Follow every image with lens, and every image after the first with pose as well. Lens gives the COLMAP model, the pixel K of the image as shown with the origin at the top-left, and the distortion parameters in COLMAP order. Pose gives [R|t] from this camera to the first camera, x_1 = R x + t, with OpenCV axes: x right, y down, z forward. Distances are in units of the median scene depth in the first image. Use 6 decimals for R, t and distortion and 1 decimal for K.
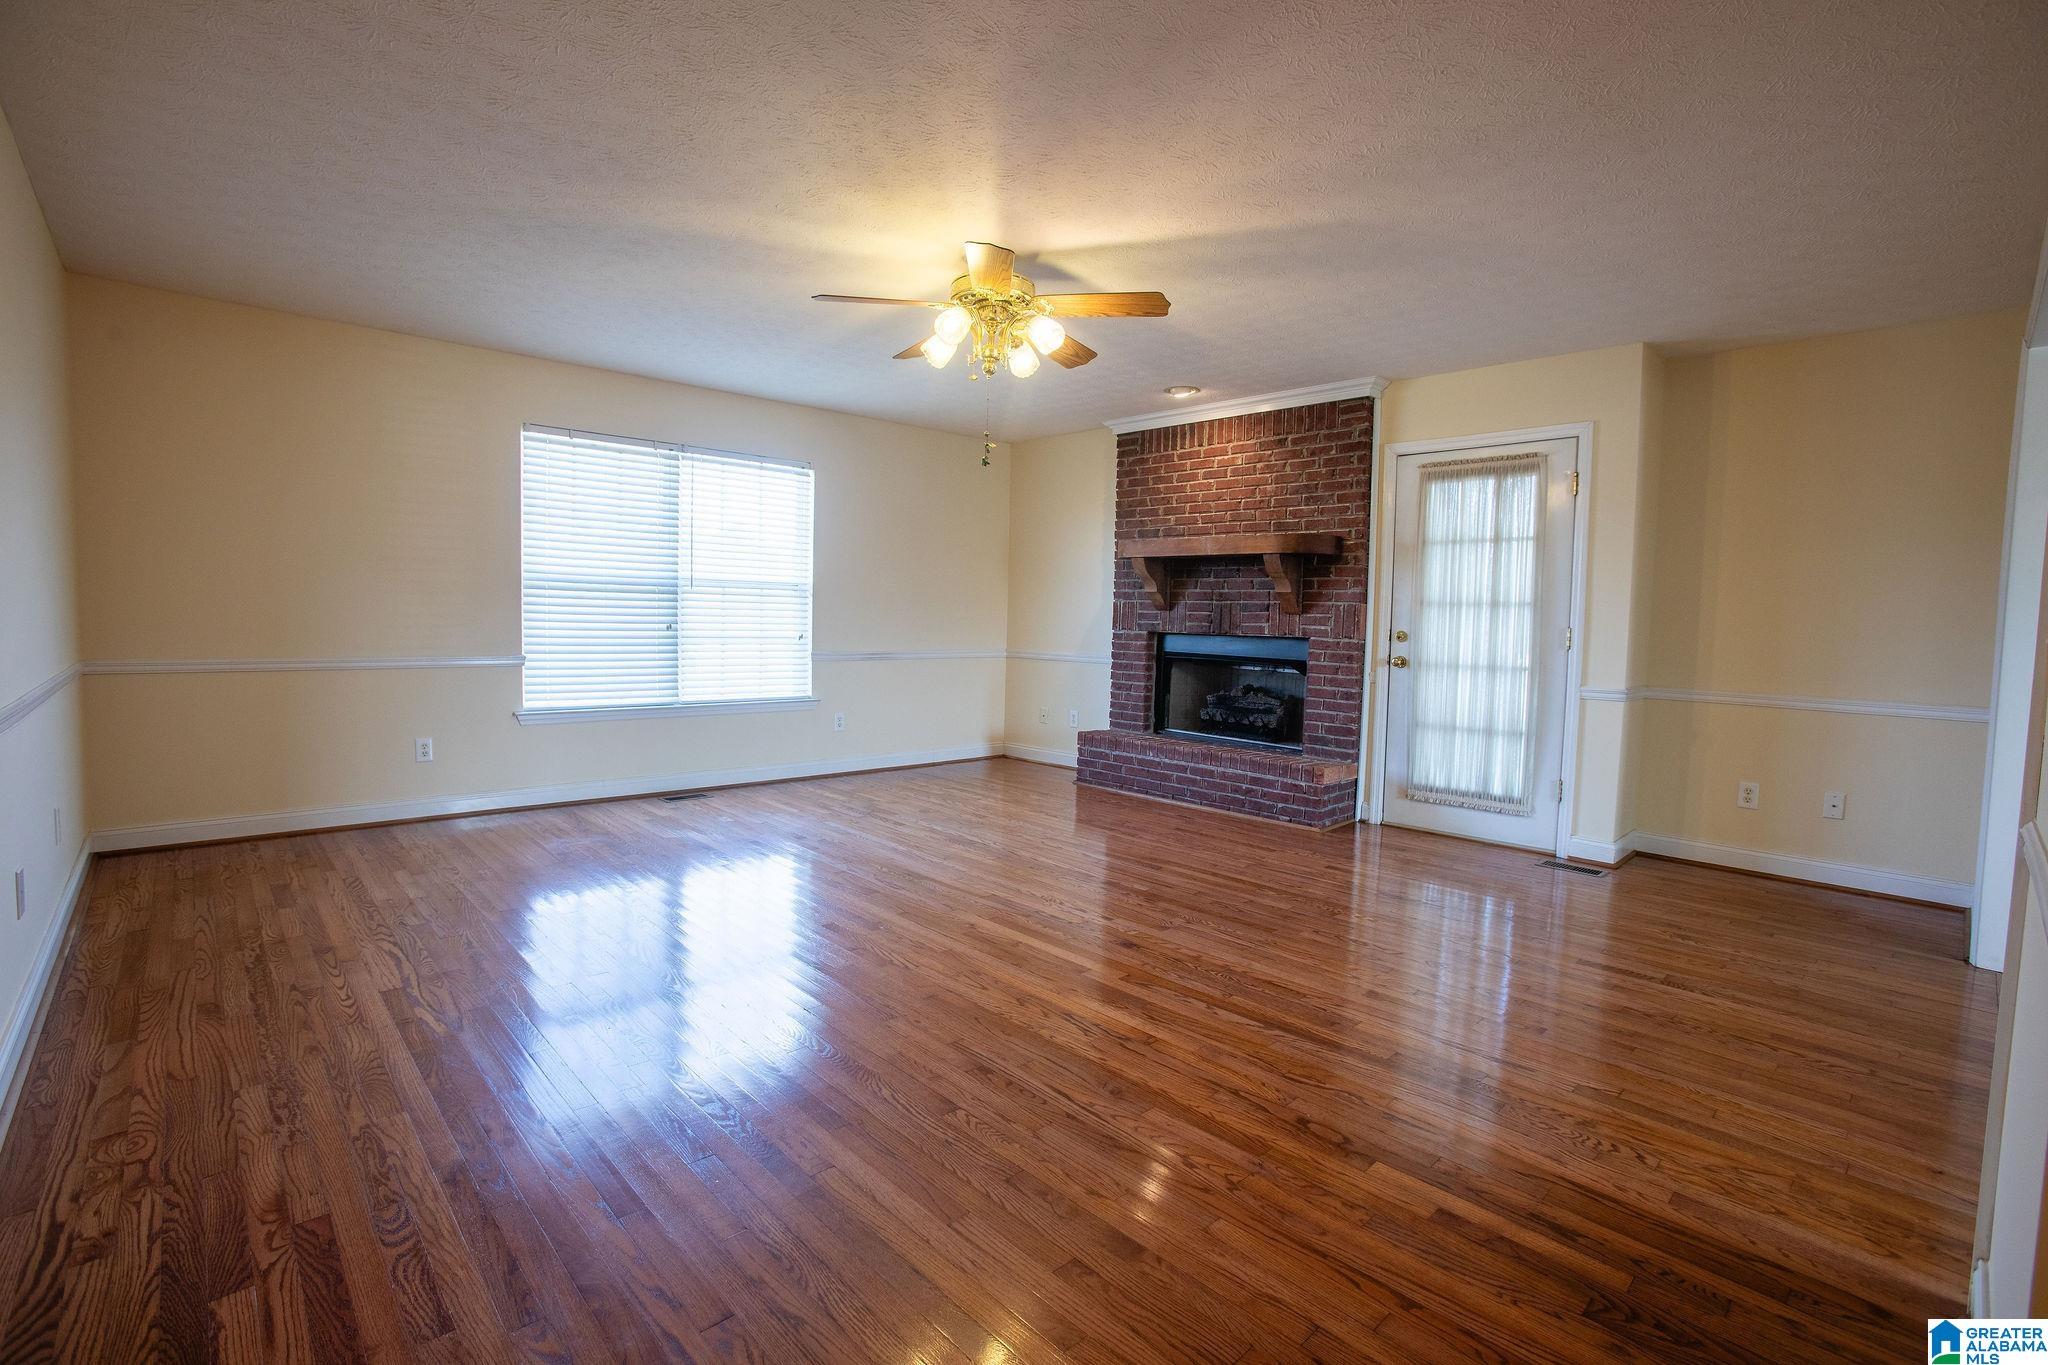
lens RADIAL K [[915.1, 0, 1011.3], [0, 915.1, 678.0], [0, 0, 1]] dist [-0.013030, 0.006928]
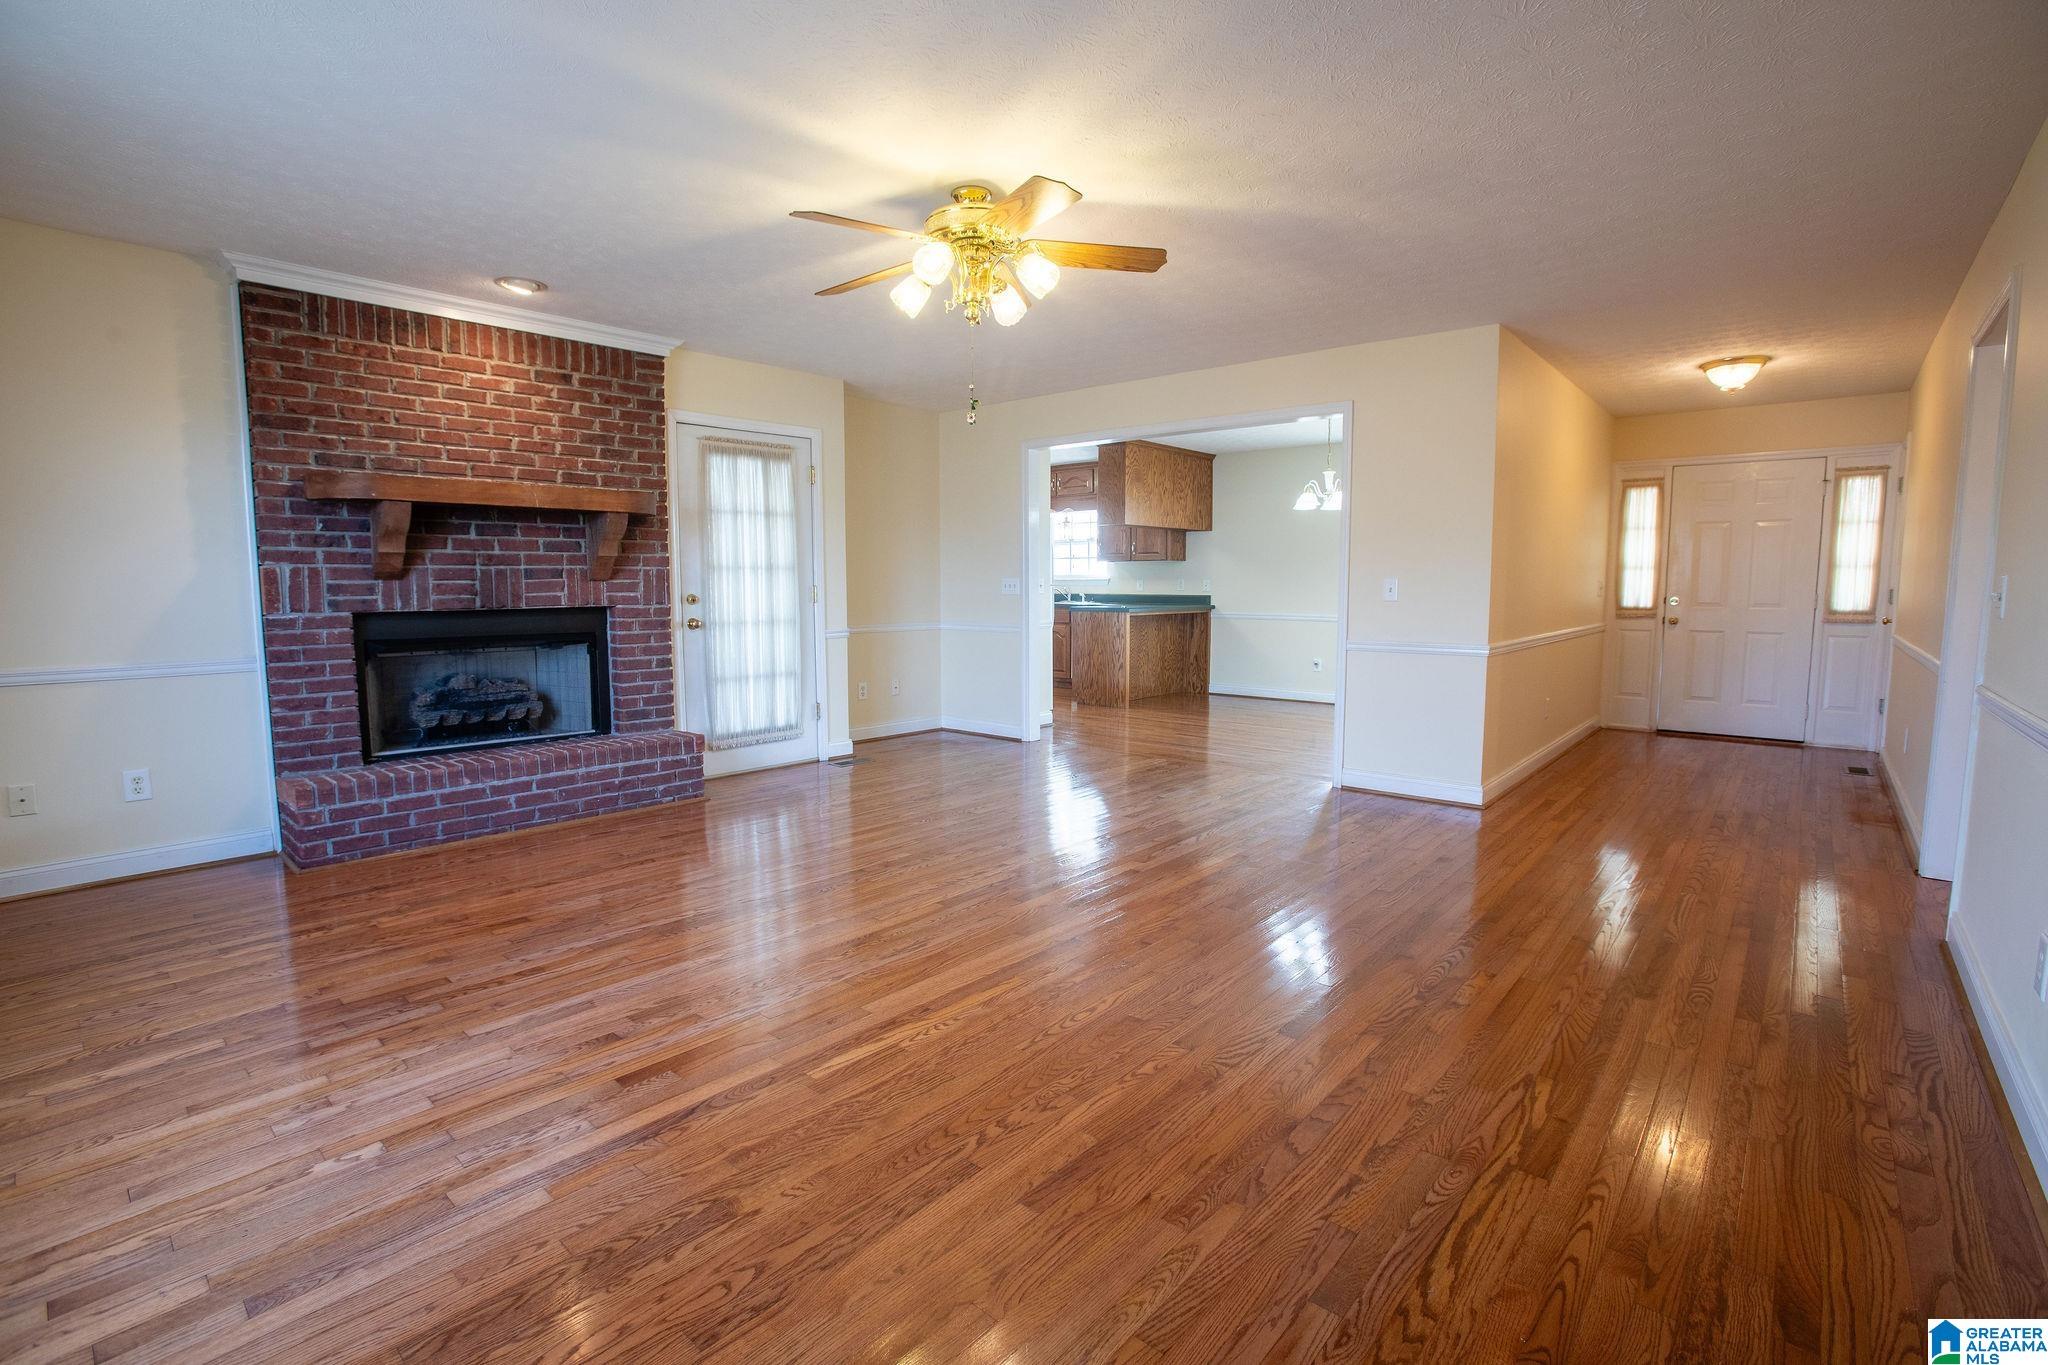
lens RADIAL K [[915.1, 0, 1012.2], [0, 915.1, 665.2], [0, 0, 1]] dist [-0.013030, 0.006928]
pose [[-0.020303, -0.111970, 0.993504, -0.608529], [0.078049, 0.990499, 0.113227, -0.059287], [-0.996743, 0.079841, -0.011371, 0.640034]]
